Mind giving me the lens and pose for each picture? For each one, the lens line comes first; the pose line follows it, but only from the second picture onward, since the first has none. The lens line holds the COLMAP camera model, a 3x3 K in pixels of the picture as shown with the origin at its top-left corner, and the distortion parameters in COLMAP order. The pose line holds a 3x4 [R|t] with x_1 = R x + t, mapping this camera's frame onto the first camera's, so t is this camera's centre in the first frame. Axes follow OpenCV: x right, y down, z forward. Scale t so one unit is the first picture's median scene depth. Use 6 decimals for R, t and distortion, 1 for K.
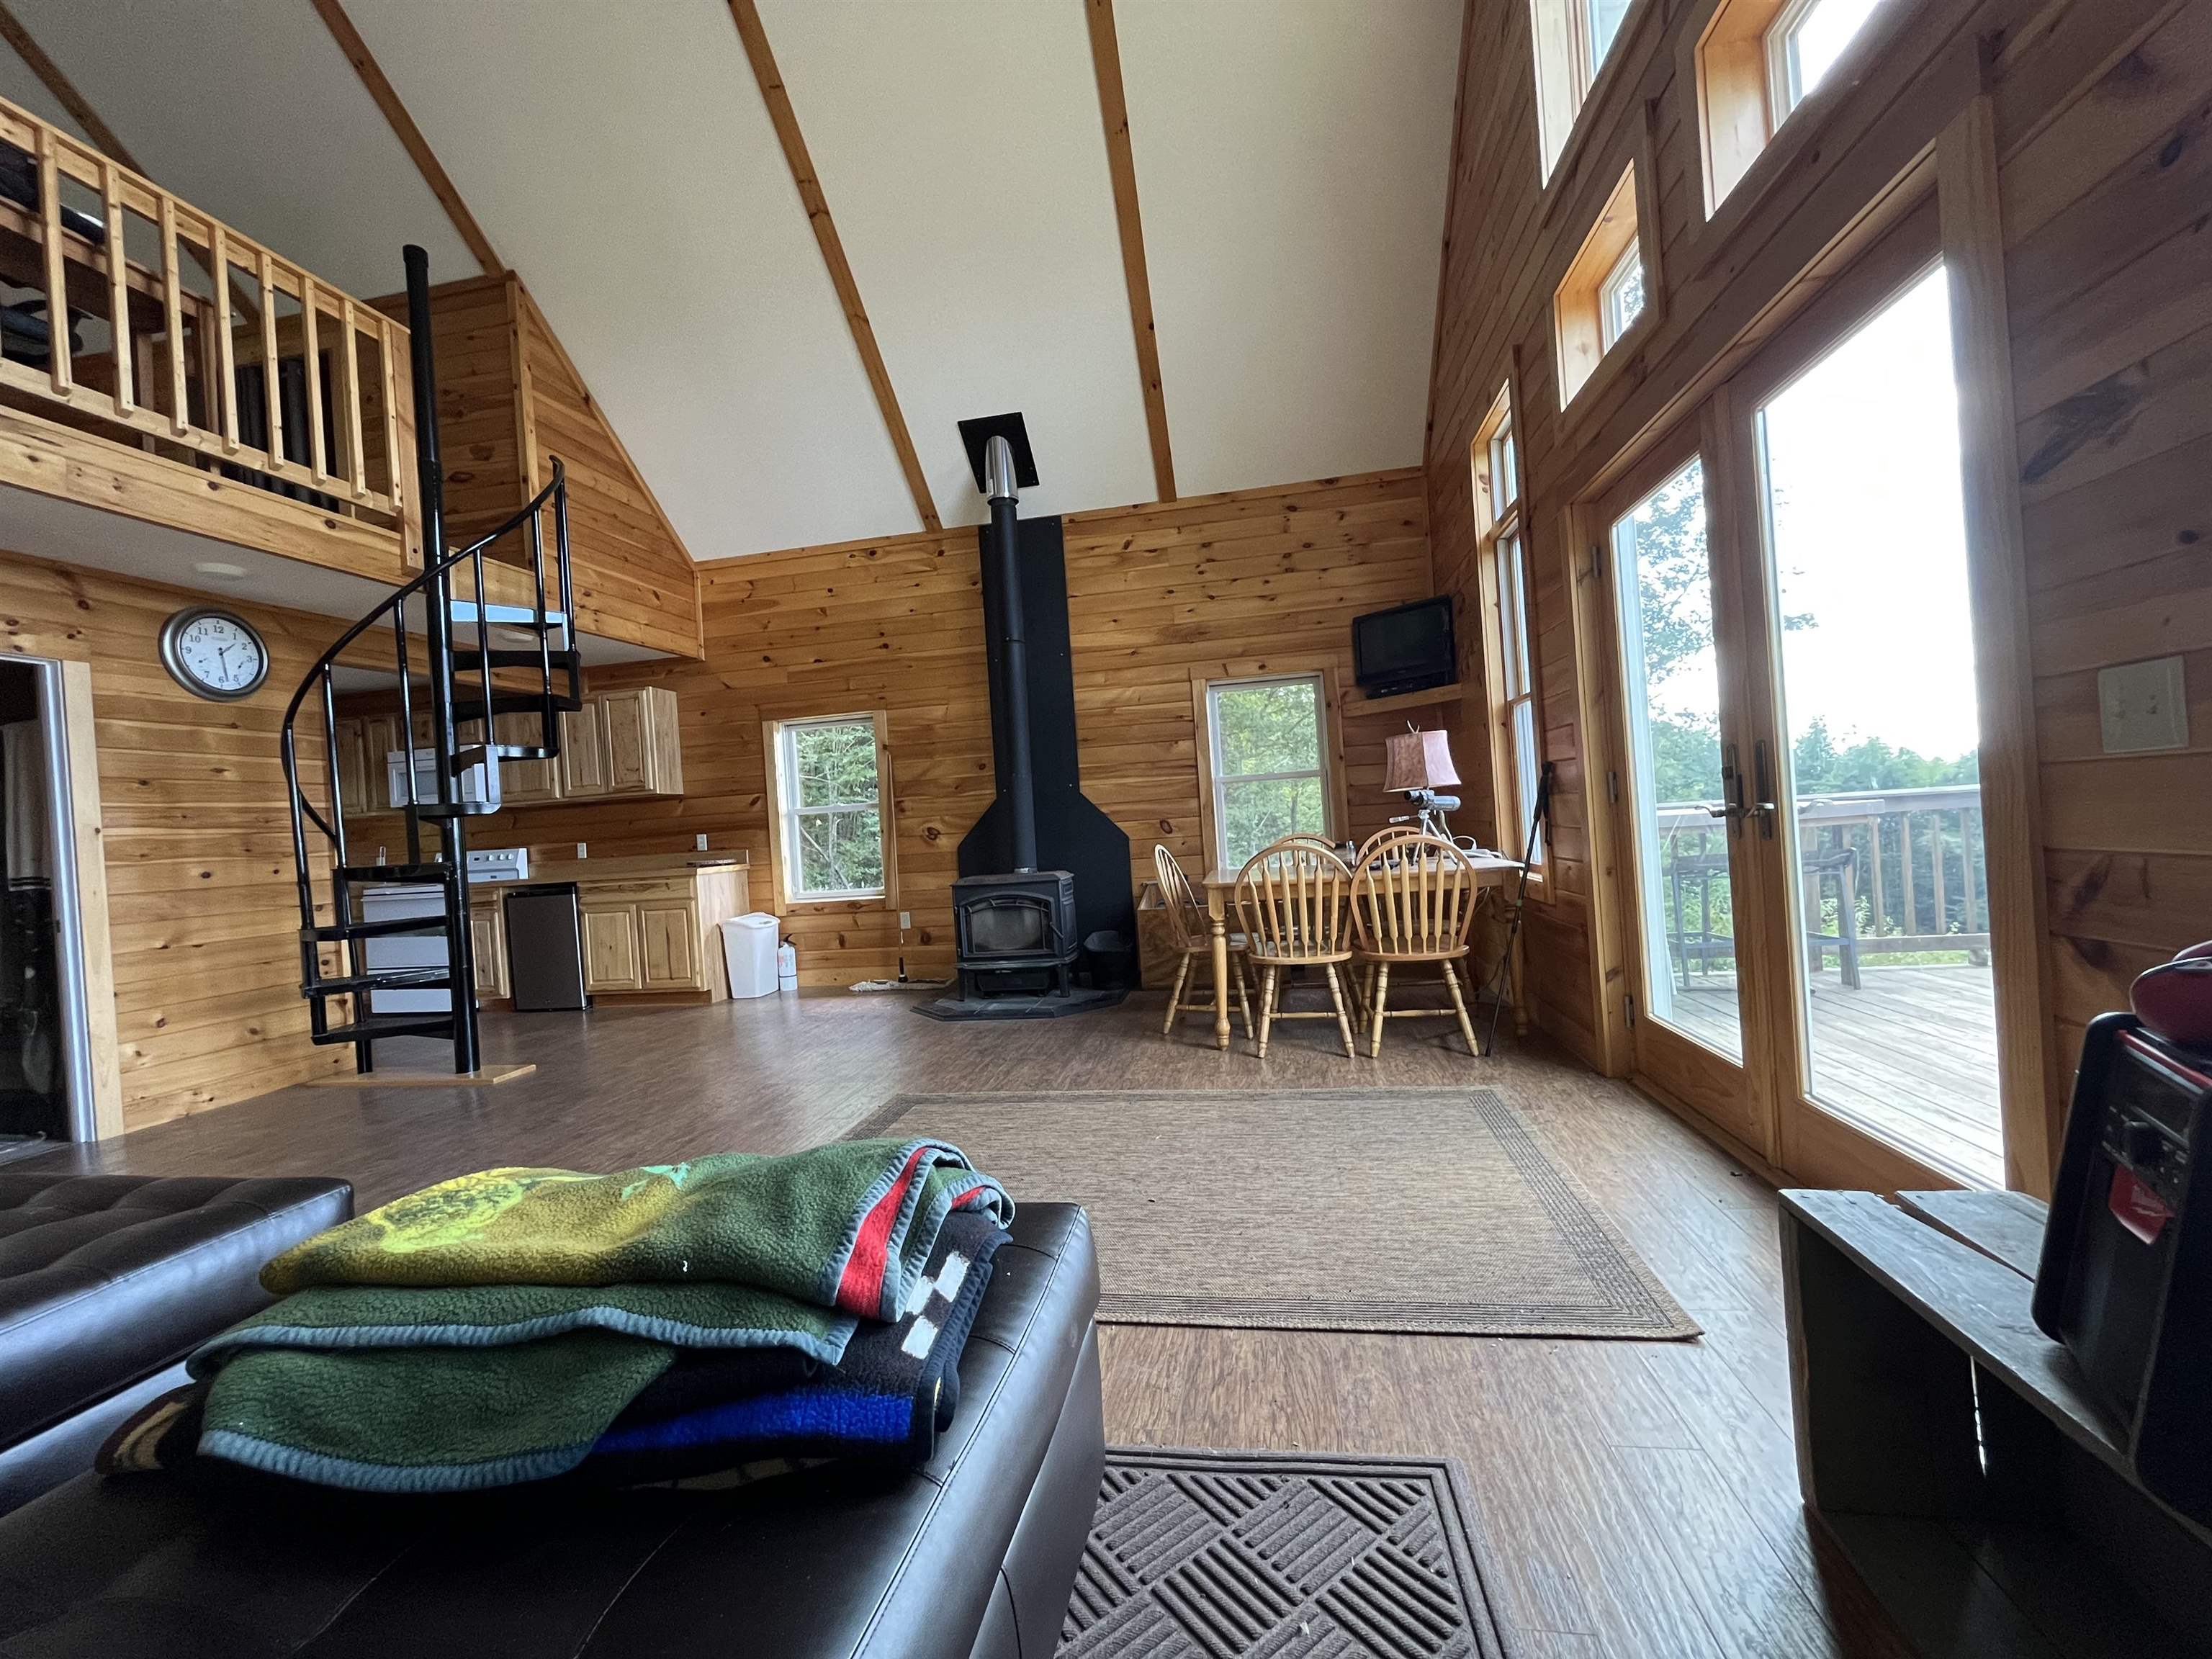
lens RADIAL K [[903.2, 0, 1106.0], [0, 903.2, 829.5], [0, 0, 1]] dist [0.001443, -0.000172]
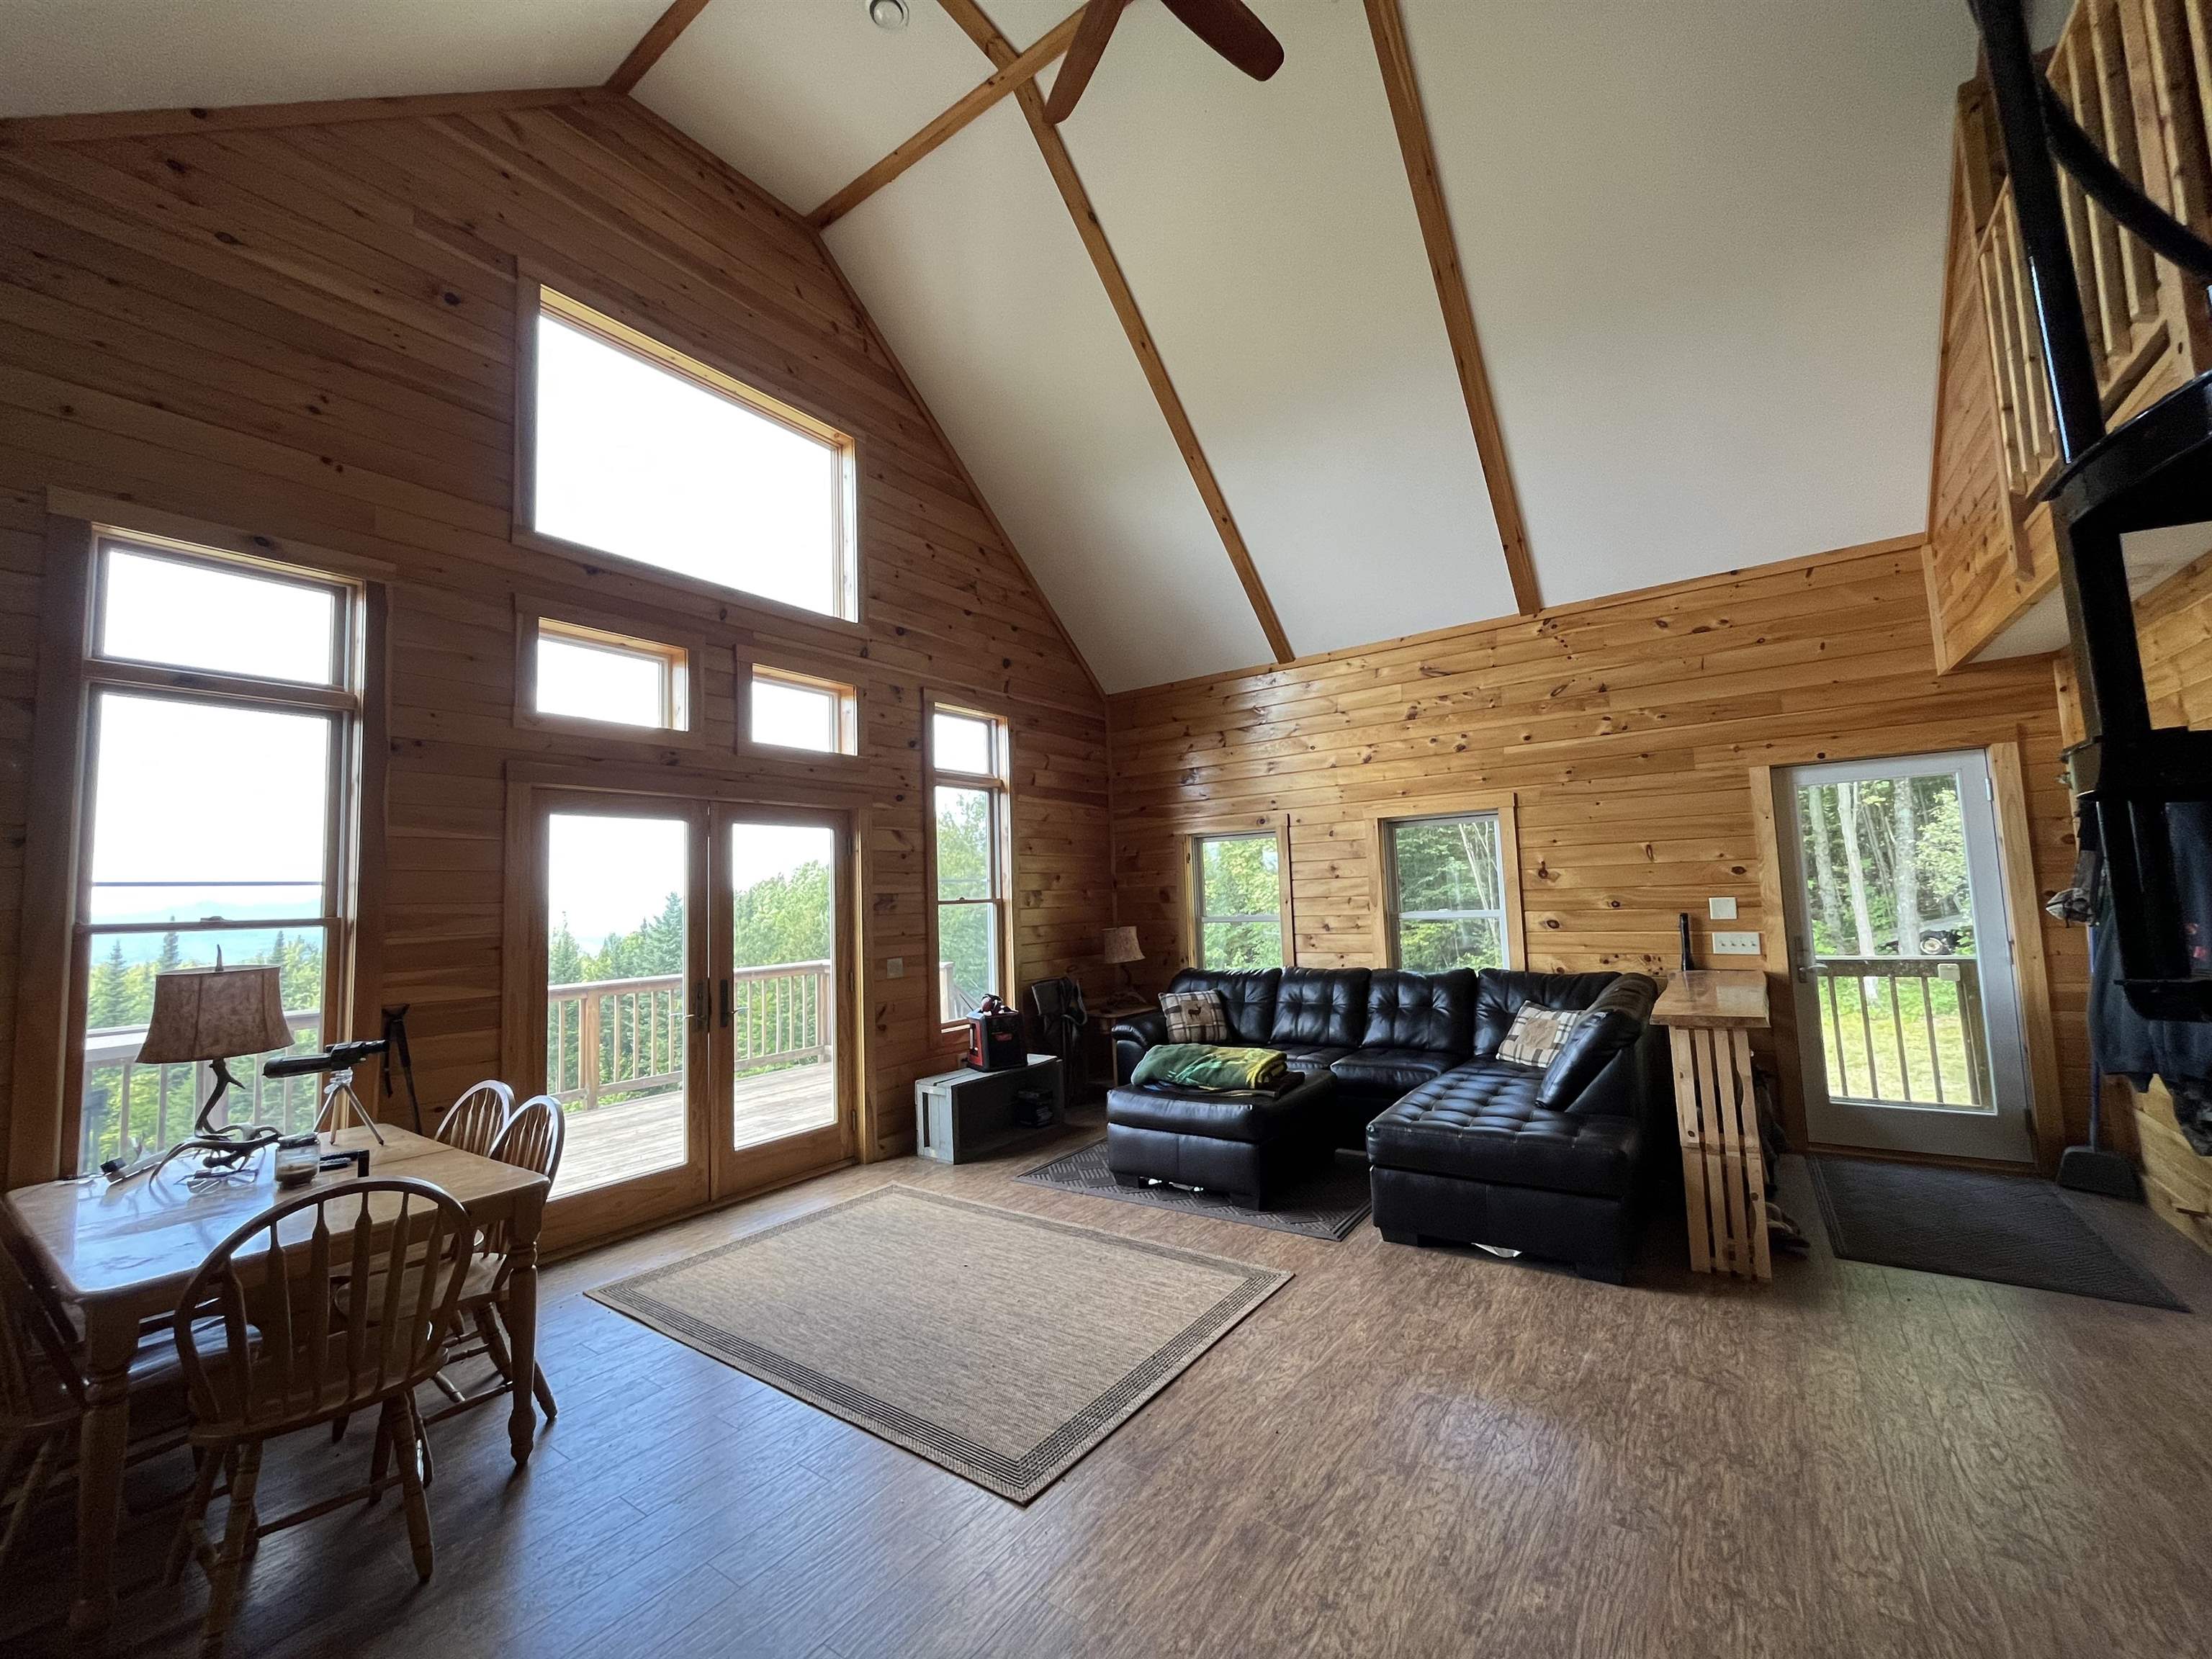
lens RADIAL K [[894.0, 0, 1100.5], [0, 894.0, 824.8], [0, 0, 1]] dist [0.005361, 0.000378]
pose [[-0.894805, 0.134620, 0.425678, -0.363430], [0.099402, 0.989597, -0.104009, -0.056225], [-0.435251, -0.050755, -0.898877, 0.940008]]
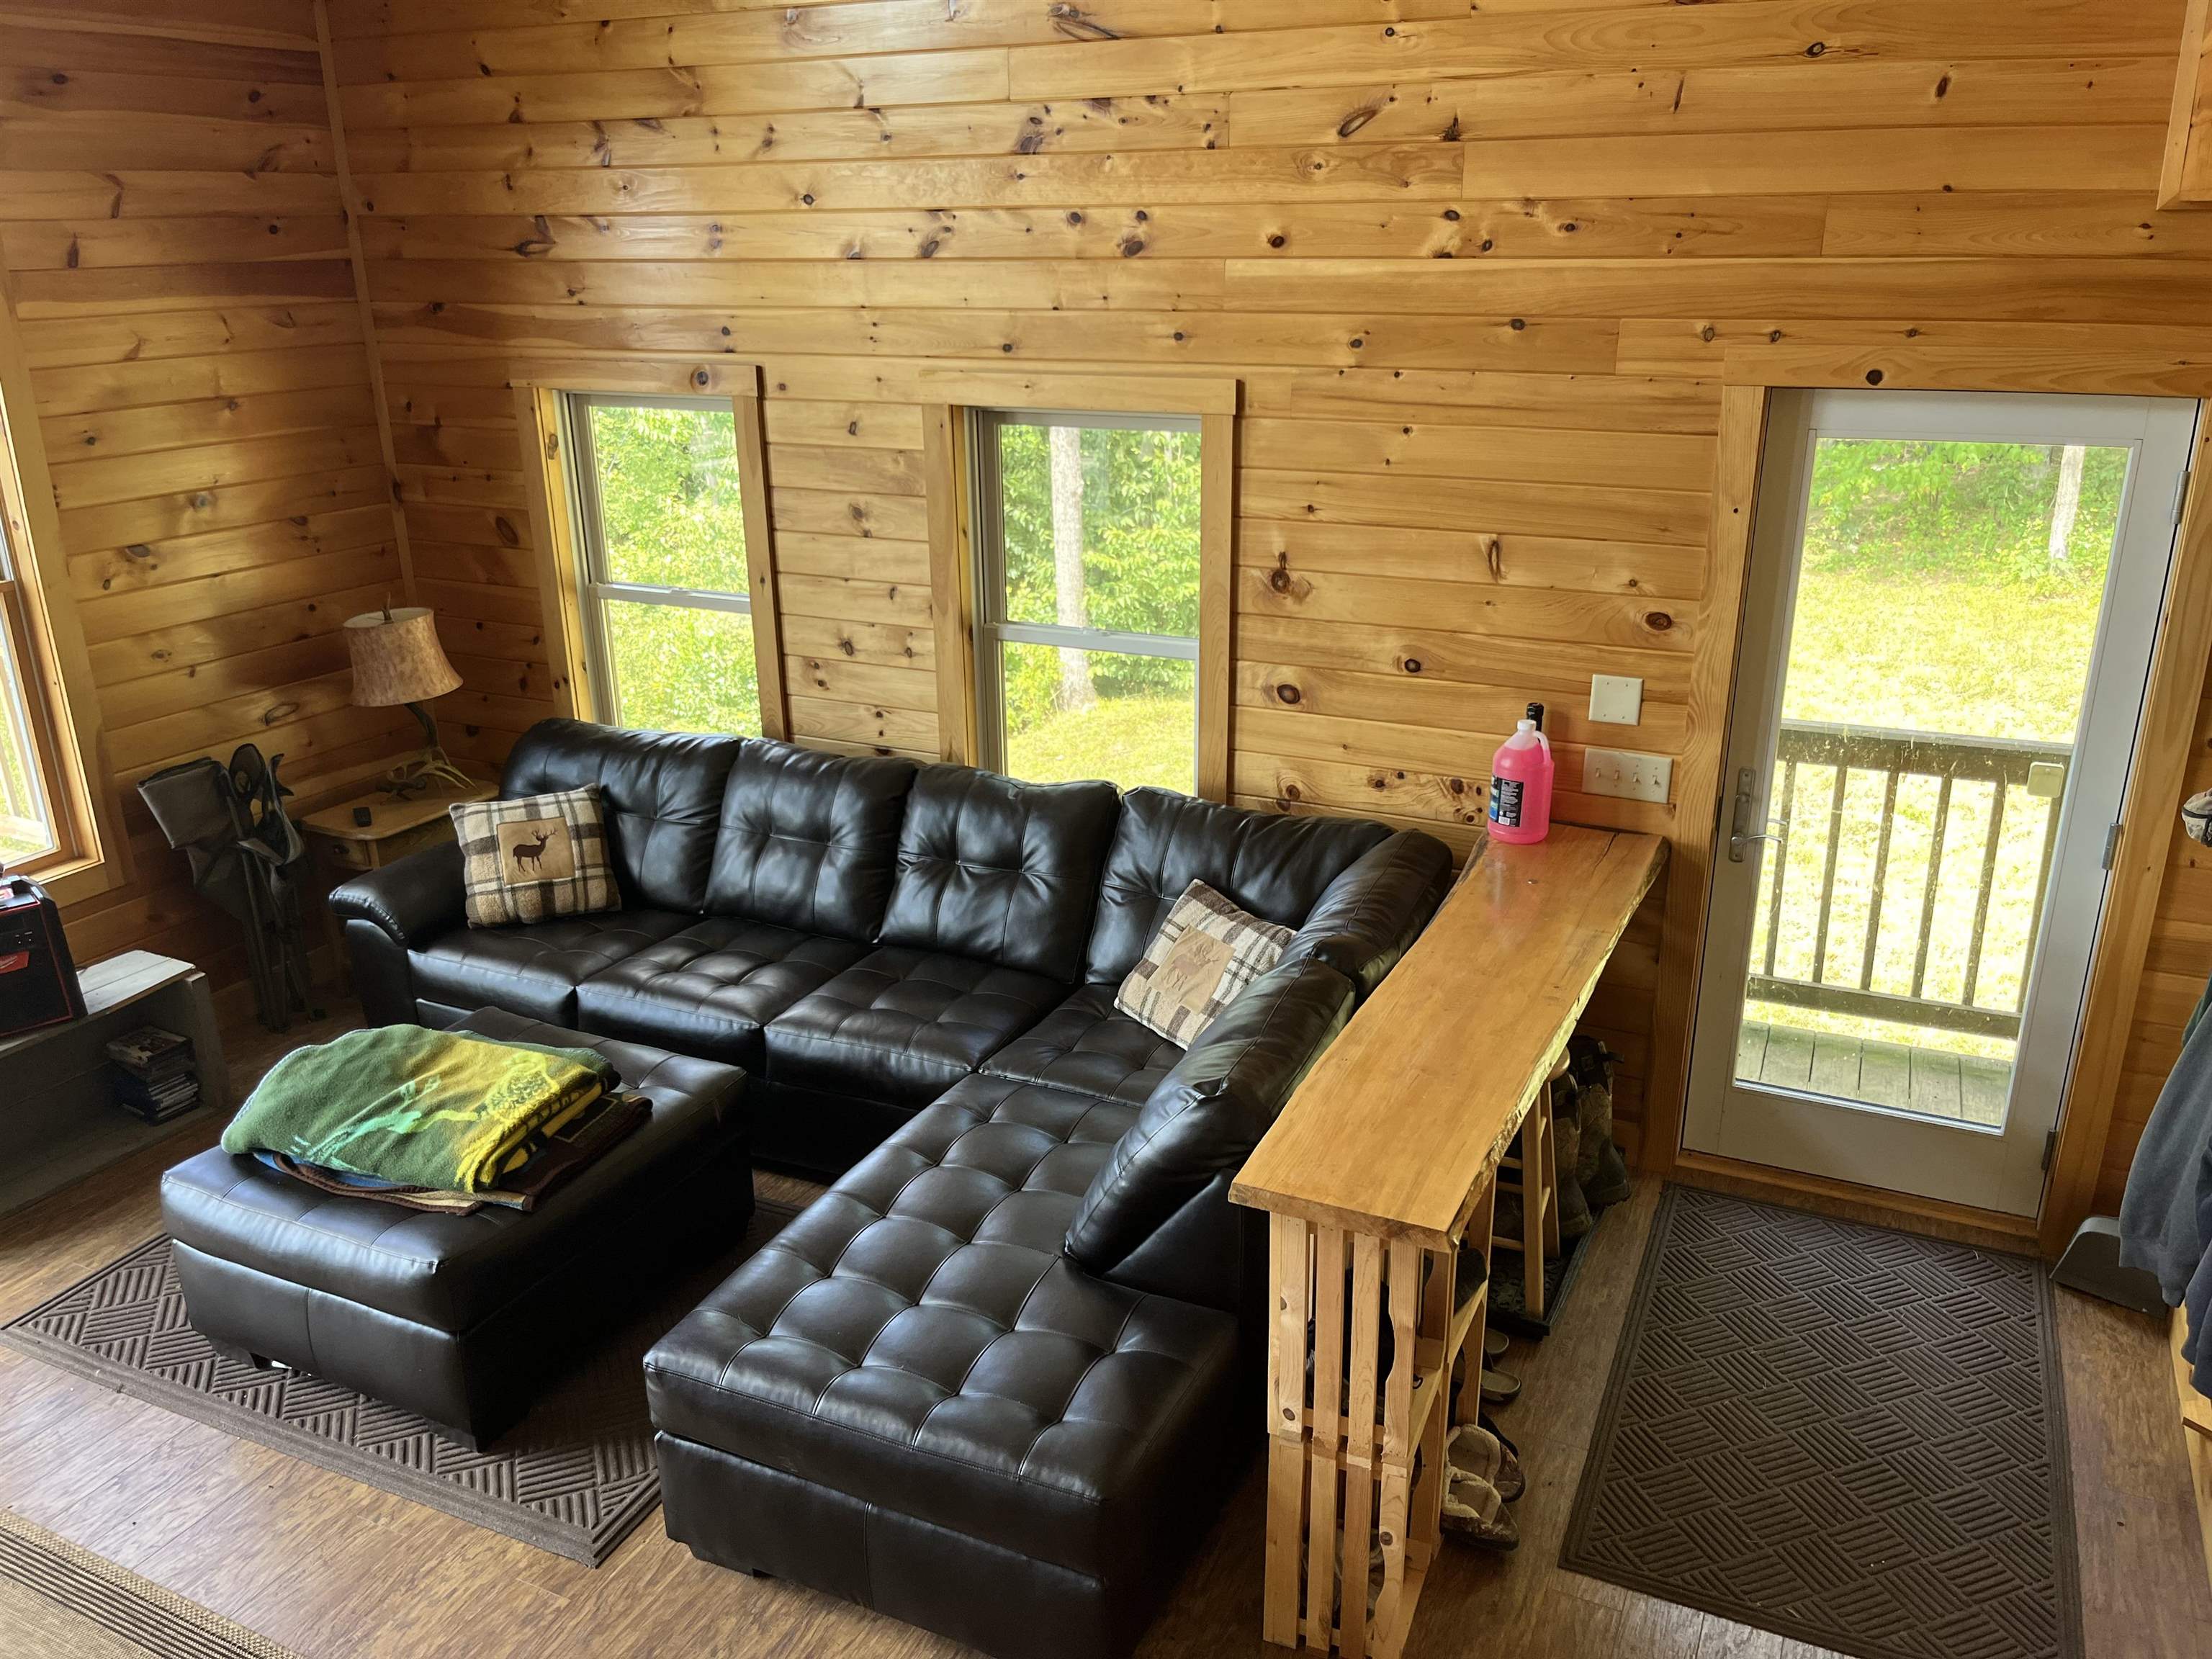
lens RADIAL K [[1694.9, 0, 1106.0], [0, 1694.9, 829.5], [0, 0, 1]] dist [0.054737, -0.075005]
pose [[-0.957717, -0.021617, 0.286900, -0.517668], [0.077018, 0.941520, 0.328036, -0.207045], [-0.277213, 0.336262, -0.900045, 0.652652]]
